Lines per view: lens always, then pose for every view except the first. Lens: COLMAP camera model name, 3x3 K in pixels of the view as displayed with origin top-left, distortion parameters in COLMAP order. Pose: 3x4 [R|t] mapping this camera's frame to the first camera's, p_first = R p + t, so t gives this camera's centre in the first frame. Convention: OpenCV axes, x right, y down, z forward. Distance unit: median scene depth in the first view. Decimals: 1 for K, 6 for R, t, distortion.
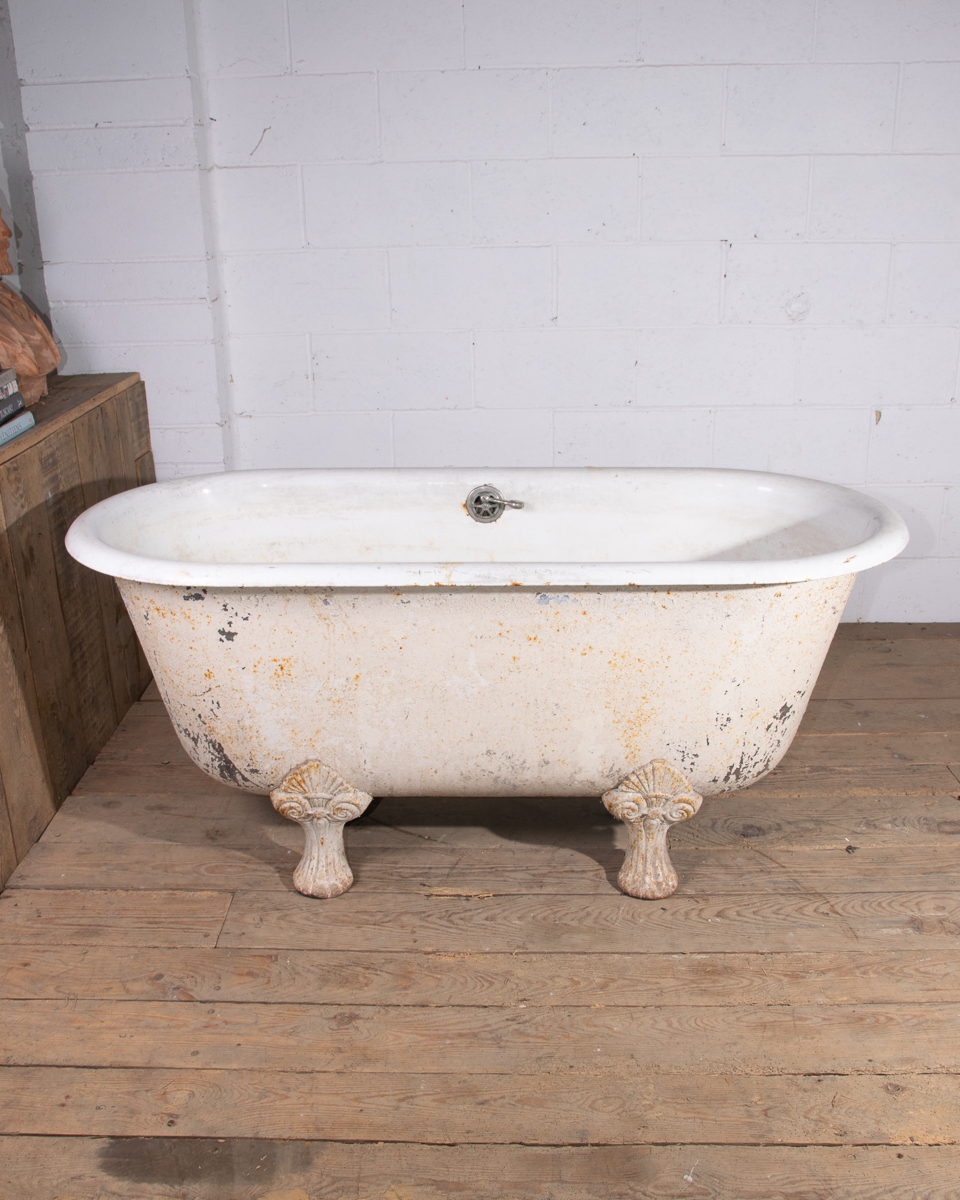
lens RADIAL K [[1212.4, 0, 472.4], [0, 1212.4, 605.0], [0, 0, 1]] dist [-0.117621, 0.126843]
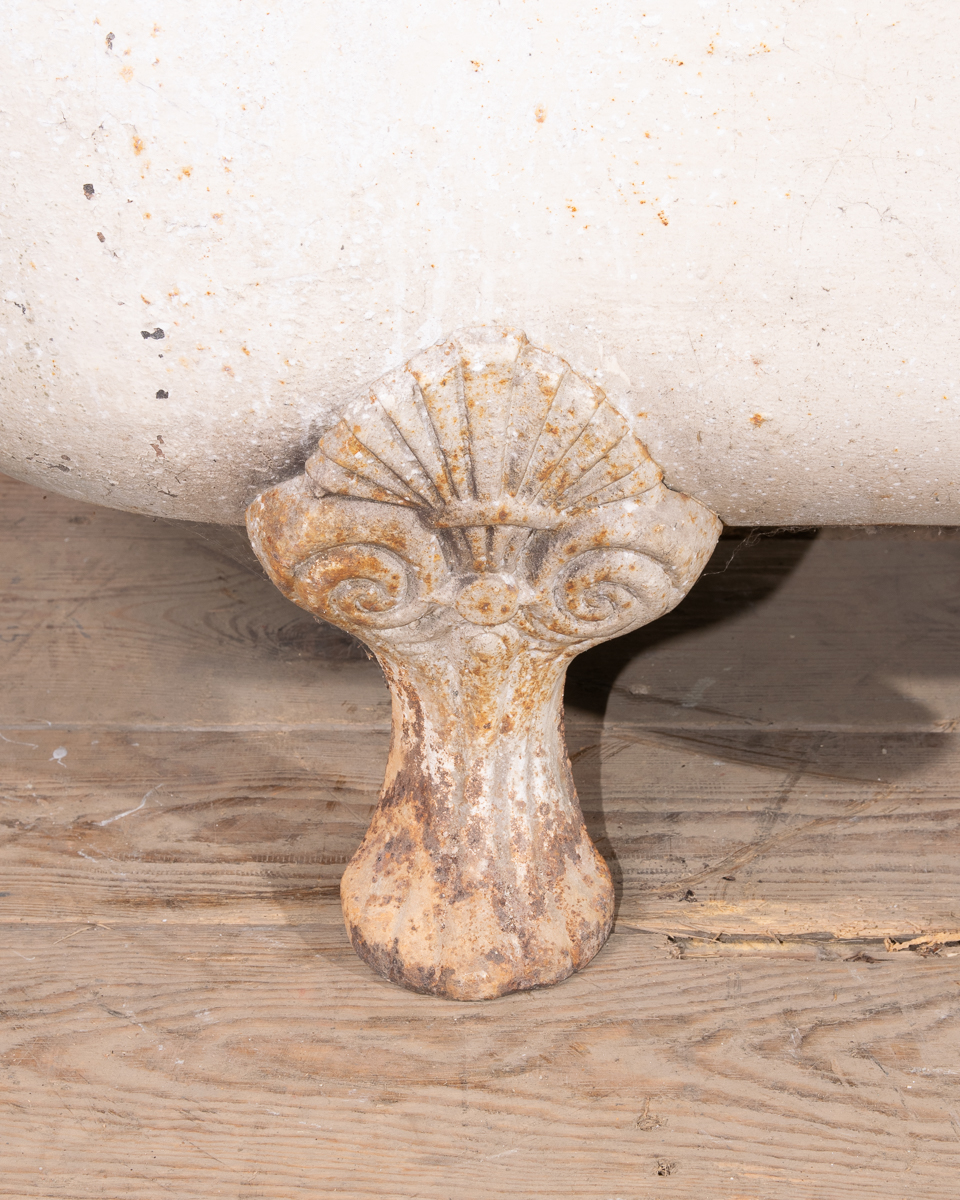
lens RADIAL K [[2602.5, 0, 482.1], [0, 2602.5, 567.2], [0, 0, 1]] dist [0.074184, 0.062291]
pose [[0.999986, -0.003566, 0.003858, -0.080407], [0.003074, 0.992669, 0.120826, 0.120938], [-0.004260, -0.120812, 0.992666, 0.560324]]
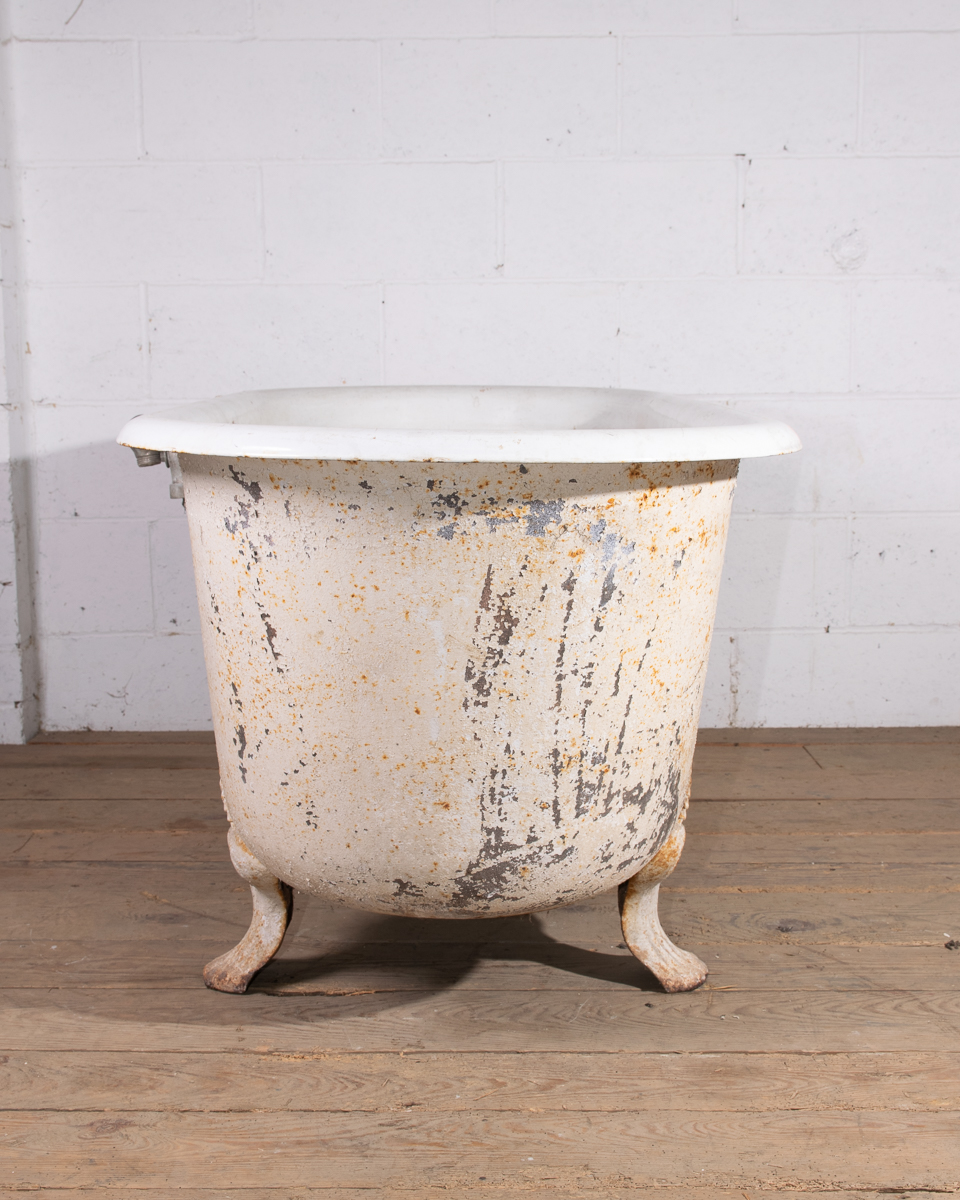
lens RADIAL K [[1749.4, 0, 482.7], [0, 1749.4, 598.5], [0, 0, 1]] dist [-0.003251, 0.129898]
pose [[0.999571, 0.008404, 0.028043, 0.047771], [-0.002346, 0.977823, -0.209418, 0.244539], [-0.029181, 0.209262, 0.977424, 0.079284]]
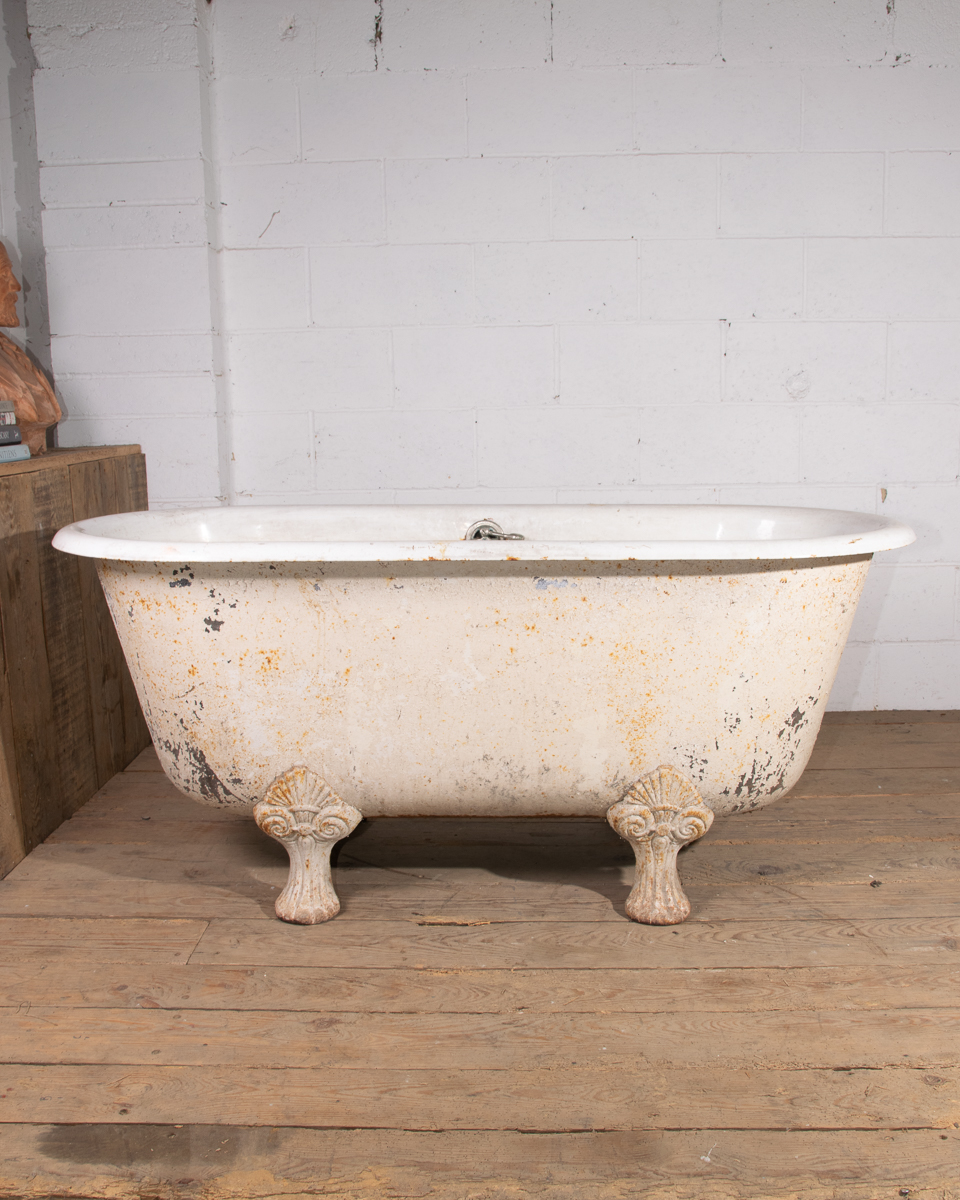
lens RADIAL K [[1239.4, 0, 493.3], [0, 1239.4, 607.3], [0, 0, 1]] dist [-0.115202, 0.121504]
pose [[0.999974, 0.002187, 0.006830, 0.012836], [-0.000913, 0.983454, -0.181155, 0.183785], [-0.007113, 0.181144, 0.983431, 0.029003]]
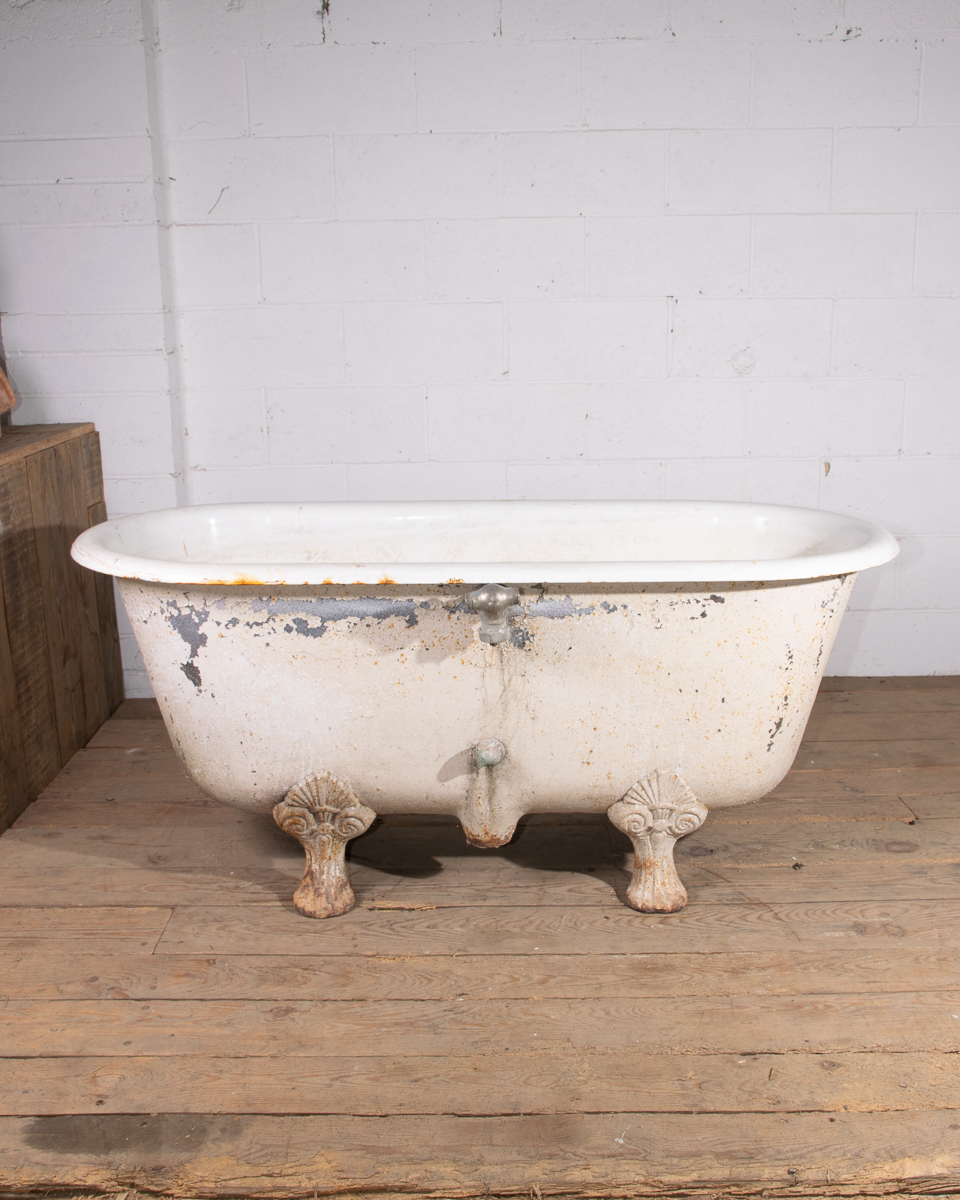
lens RADIAL K [[1291.0, 0, 483.7], [0, 1291.0, 591.2], [0, 0, 1]] dist [-0.085018, 0.148811]
pose [[0.999652, -0.002241, 0.026293, 0.030714], [0.005370, 0.992814, -0.119545, 0.114739], [-0.025836, 0.119644, 0.992481, -0.089847]]
